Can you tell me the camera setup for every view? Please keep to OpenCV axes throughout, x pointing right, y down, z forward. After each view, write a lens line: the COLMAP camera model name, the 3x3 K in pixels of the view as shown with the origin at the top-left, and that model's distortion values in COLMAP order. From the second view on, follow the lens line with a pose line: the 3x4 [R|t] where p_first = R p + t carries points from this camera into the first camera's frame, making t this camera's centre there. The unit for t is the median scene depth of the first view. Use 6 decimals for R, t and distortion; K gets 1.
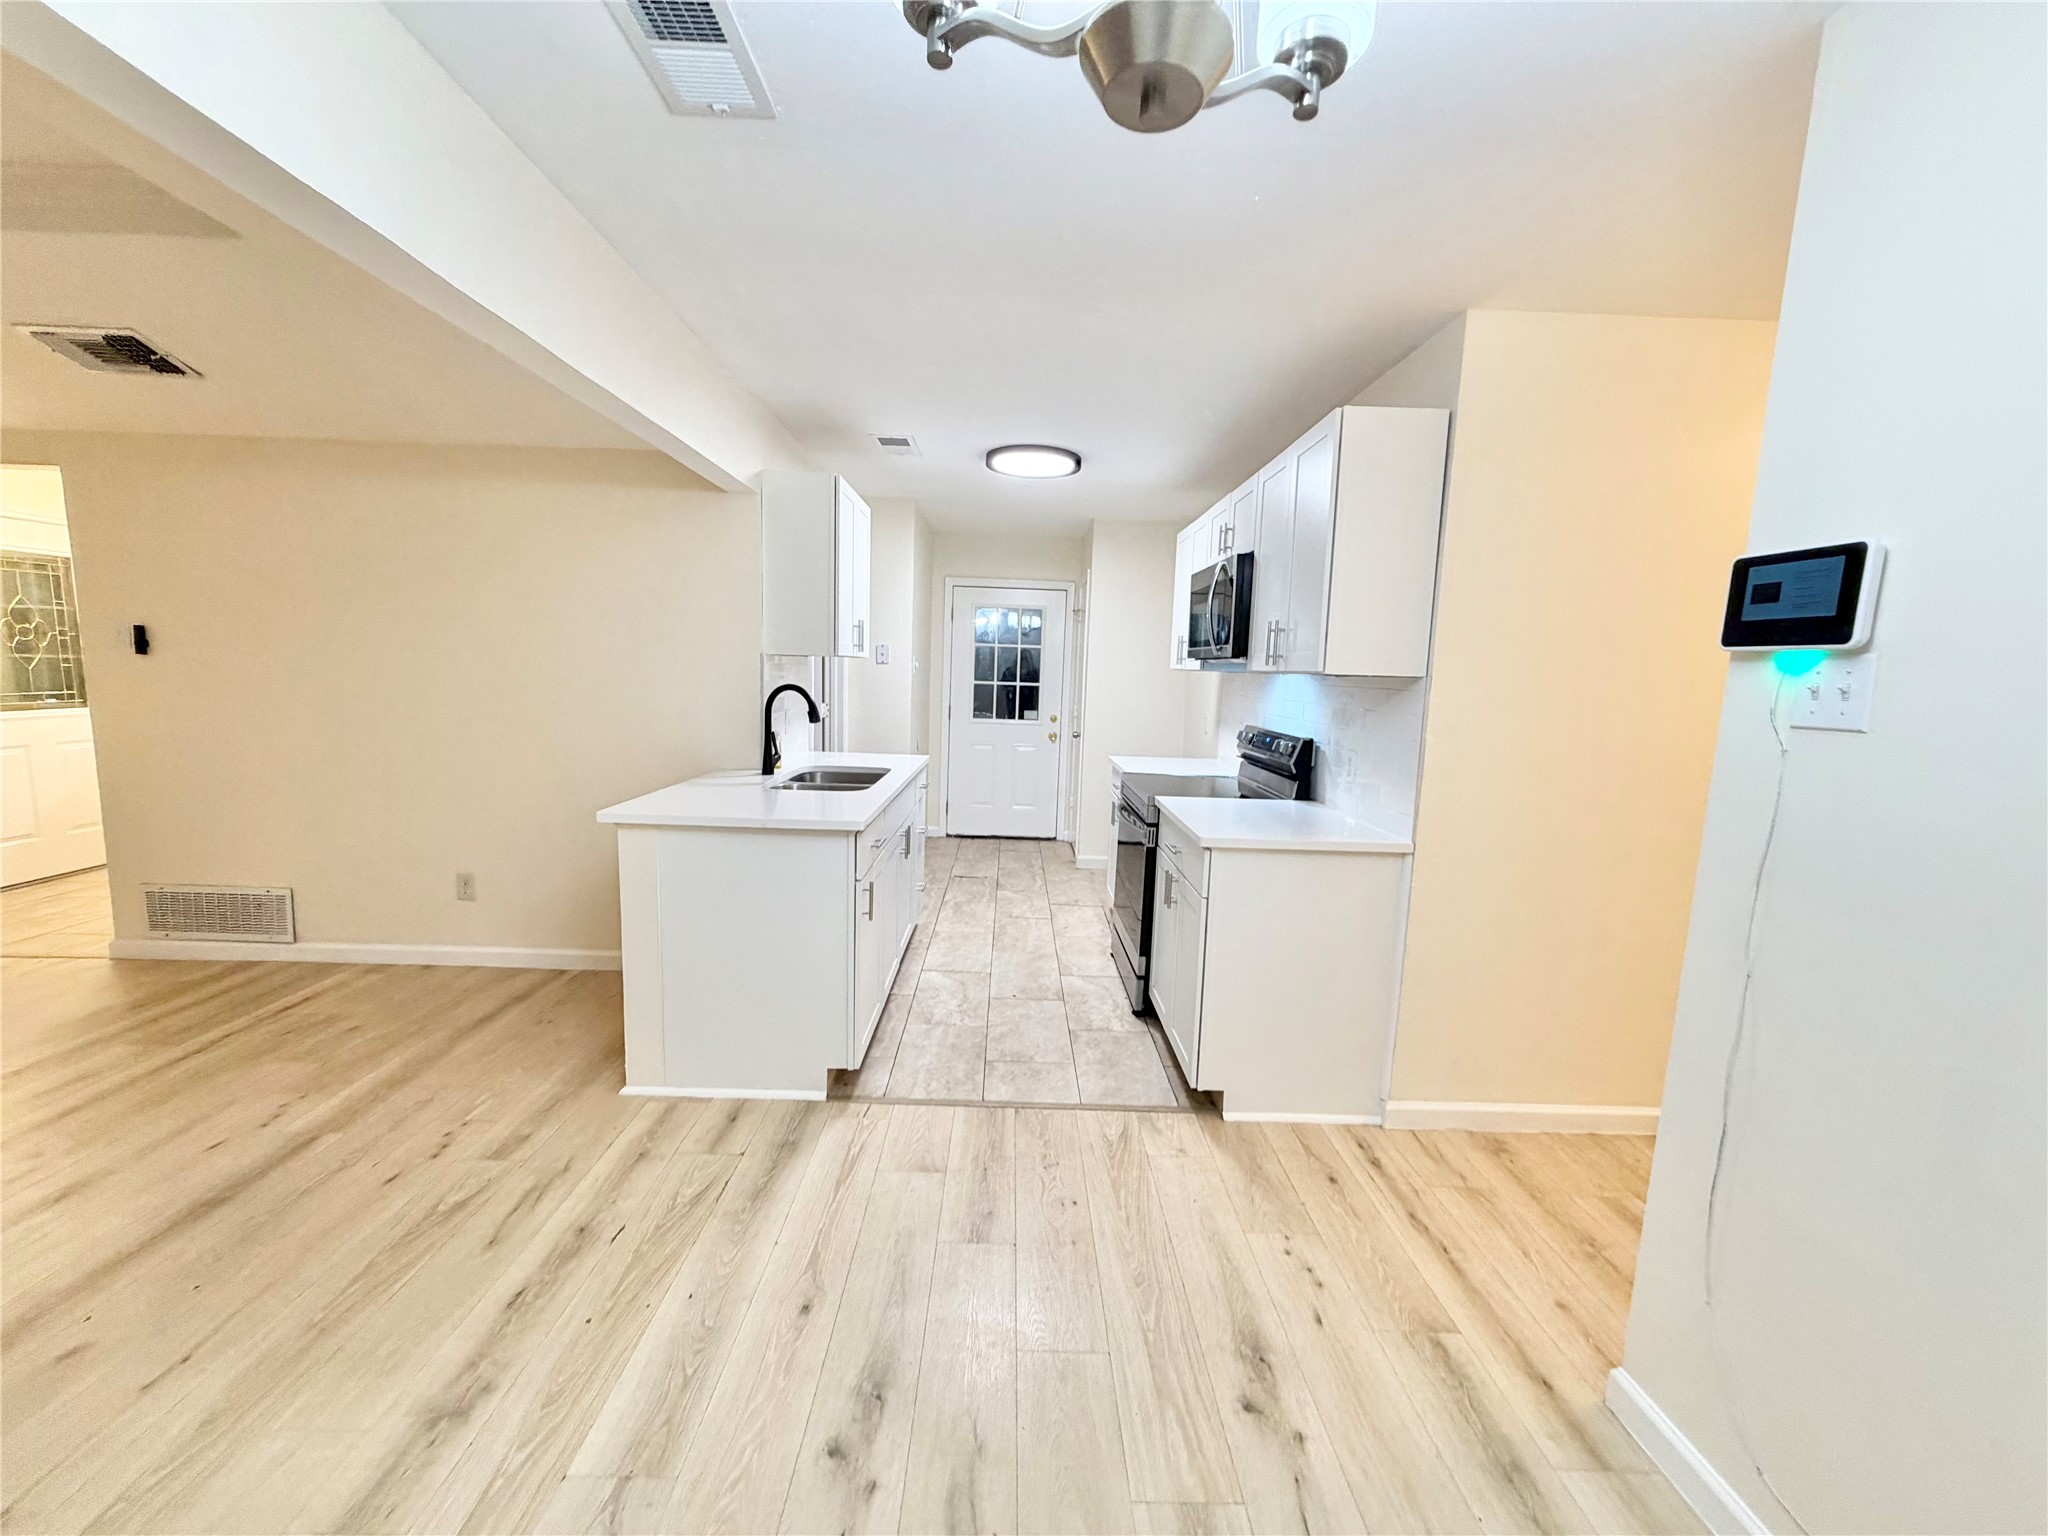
lens RADIAL K [[814.3, 0, 1024.0], [0, 814.3, 768.0], [0, 0, 1]] dist [-0.000134, -0.000085]
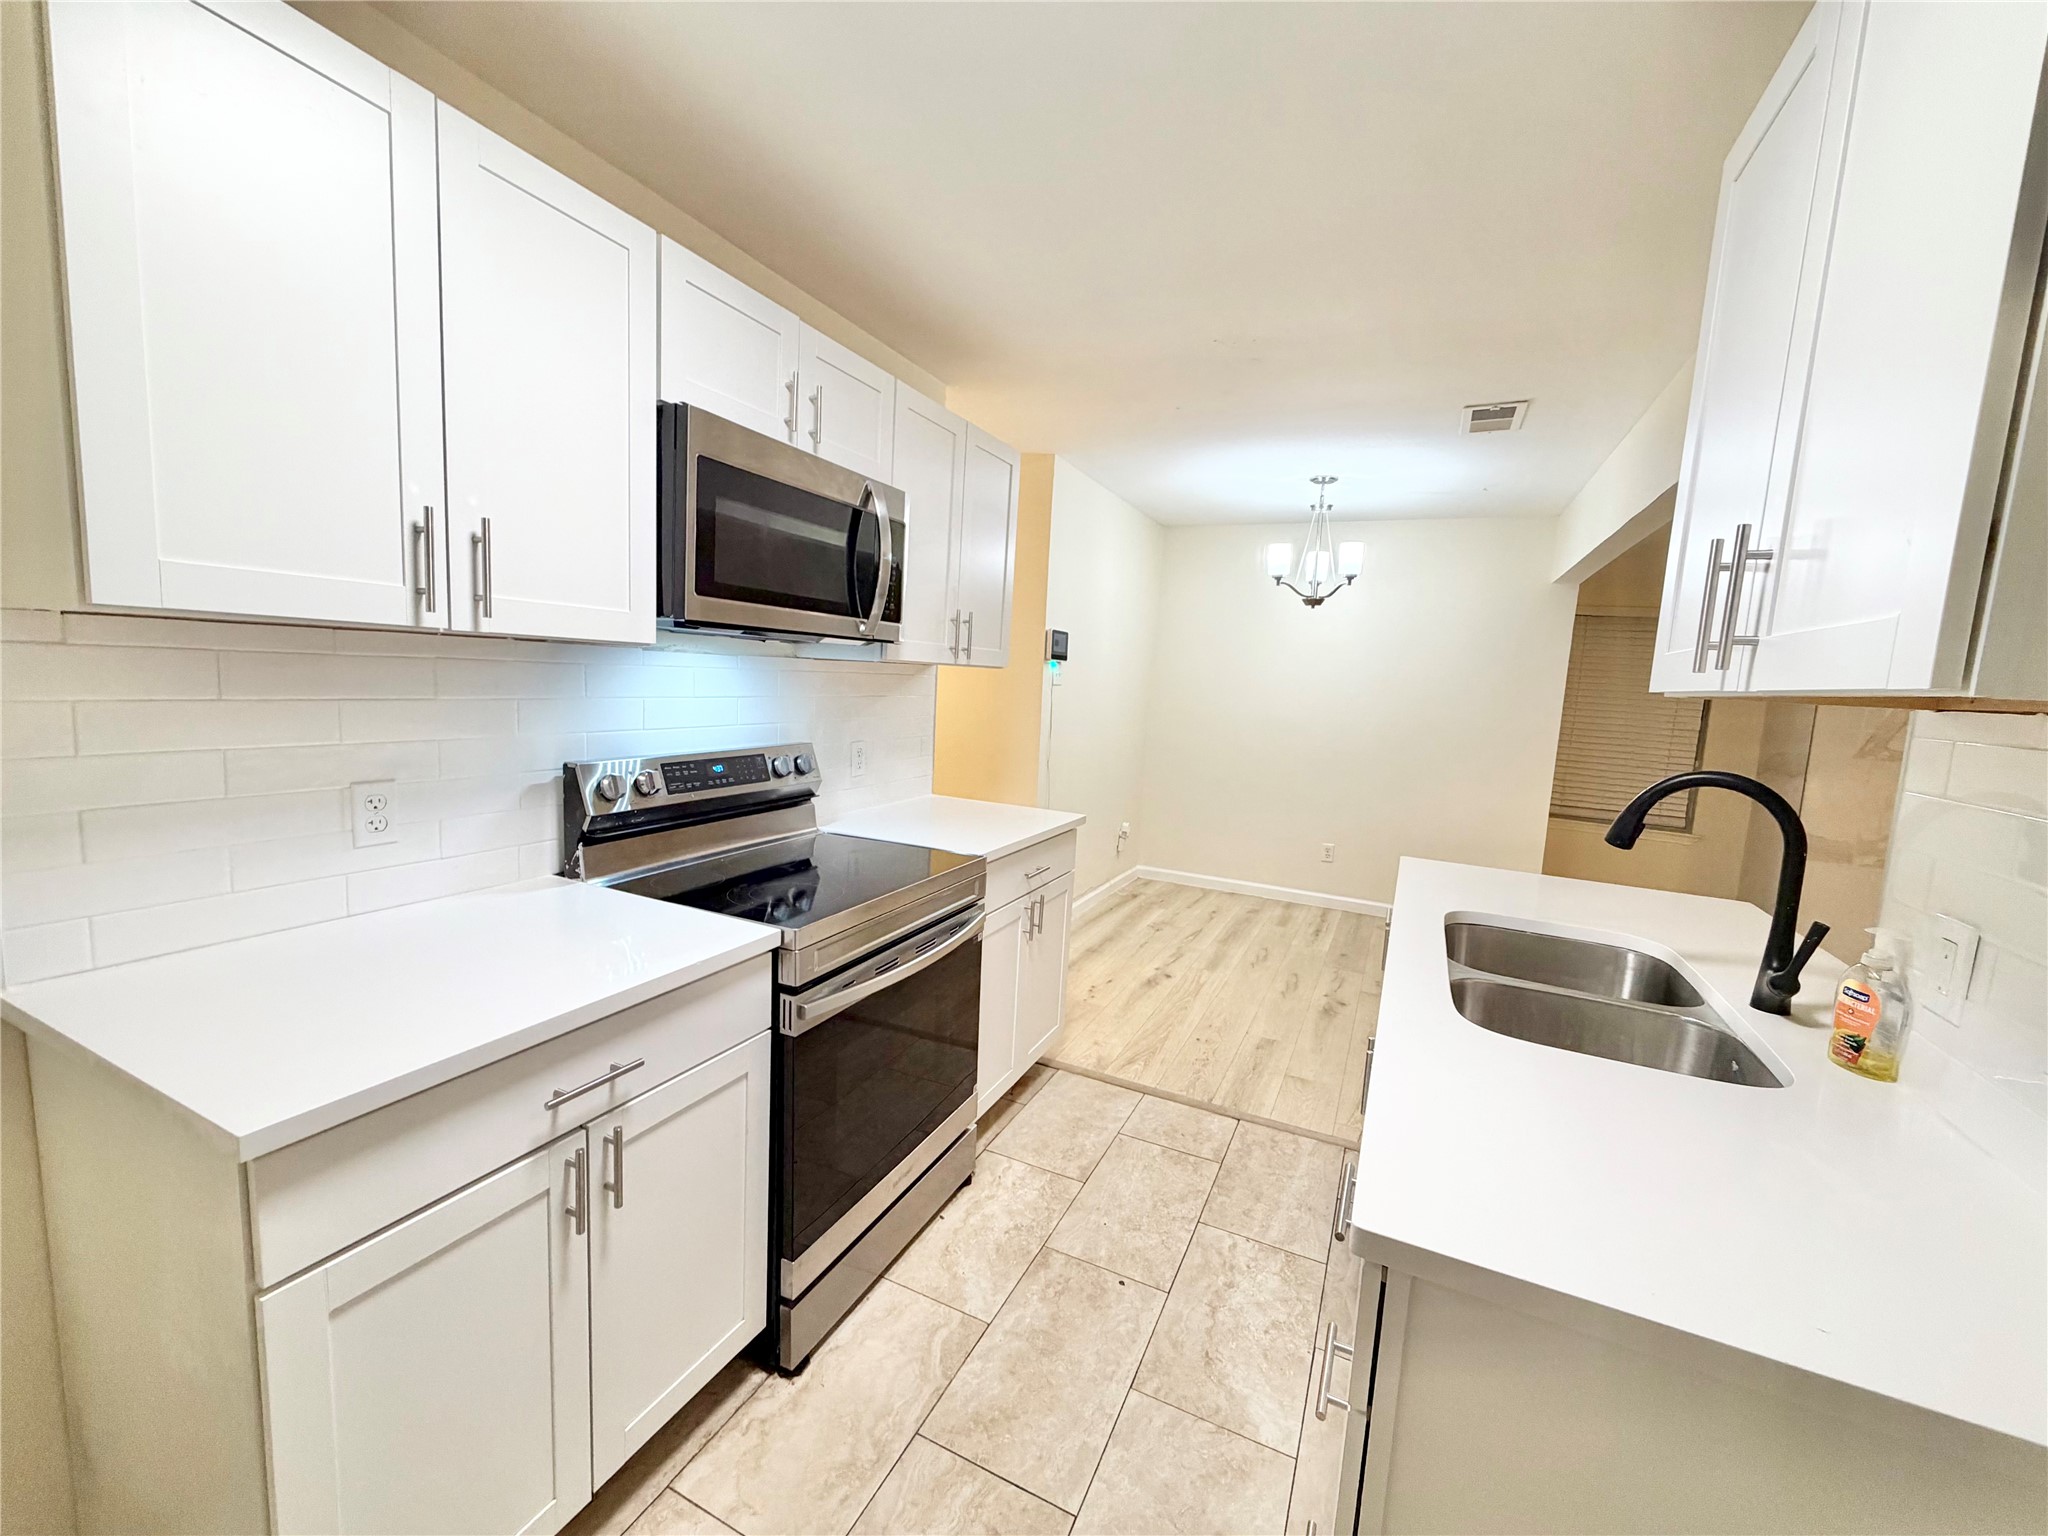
lens RADIAL K [[815.2, 0, 1022.5], [0, 815.2, 767.0], [0, 0, 1]] dist [-0.001203, 0.000105]
pose [[-0.889592, -0.135317, 0.436251, -0.147828], [-0.030031, 0.970369, 0.239753, -0.189085], [-0.455767, 0.200181, -0.867297, 1.472214]]
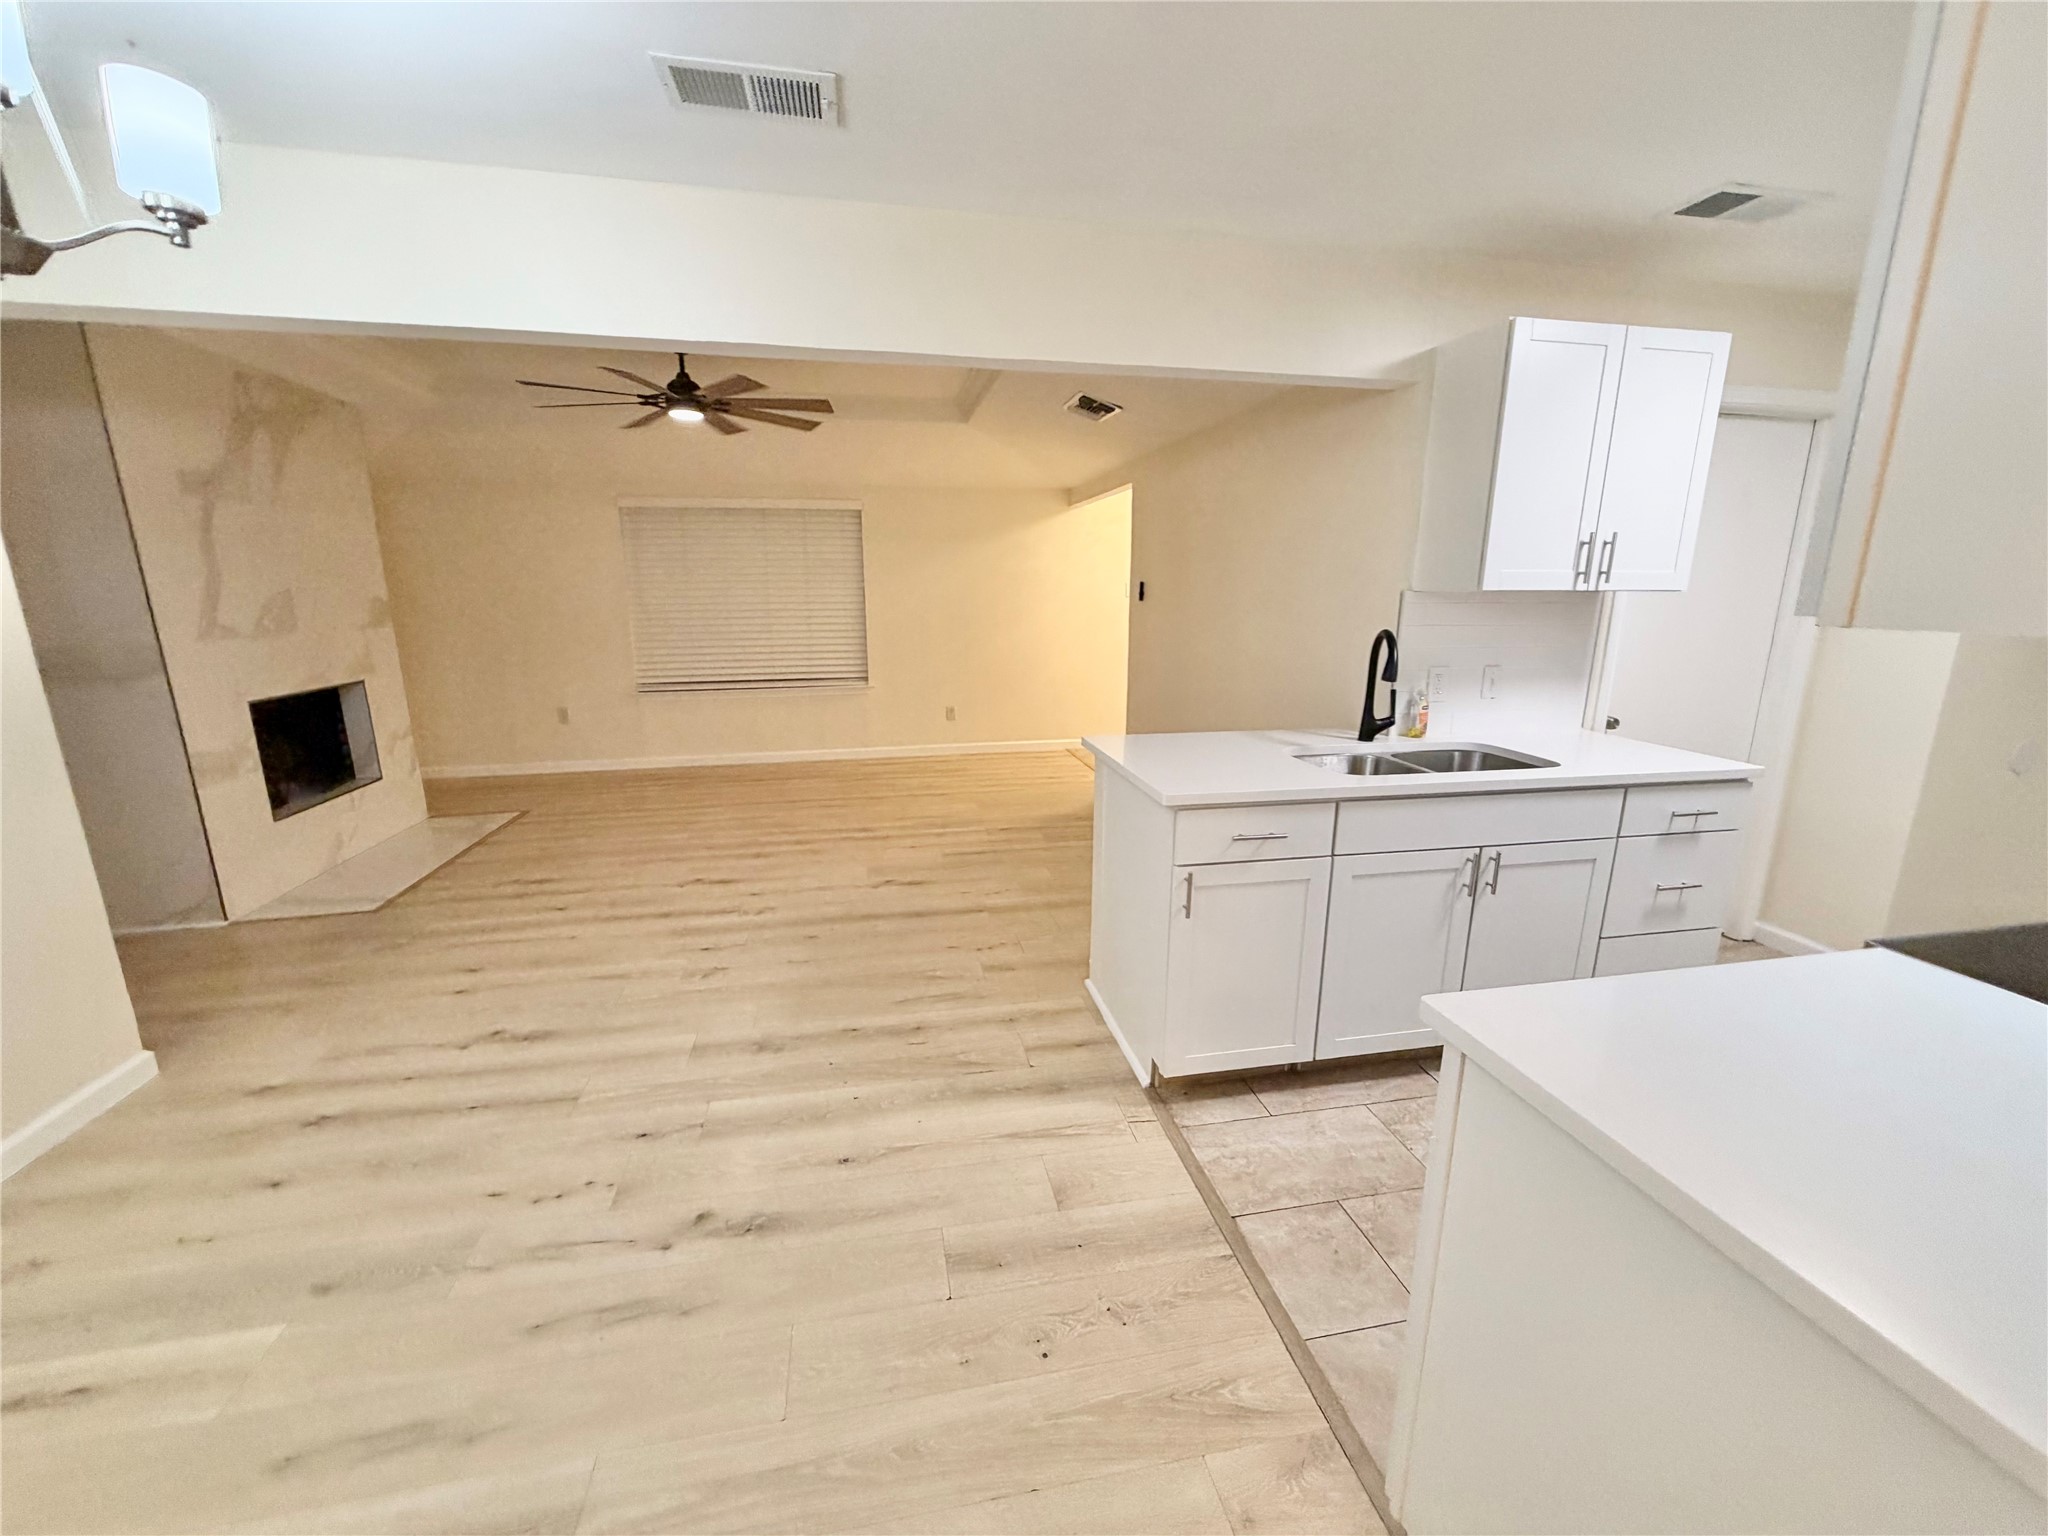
lens RADIAL K [[815.2, 0, 1022.5], [0, 815.2, 767.0], [0, 0, 1]] dist [-0.001203, 0.000105]
pose [[0.182416, 0.184489, -0.965758, 0.415760], [-0.117756, 0.979268, 0.164827, -0.059807], [0.976144, 0.083657, 0.200359, 0.496683]]
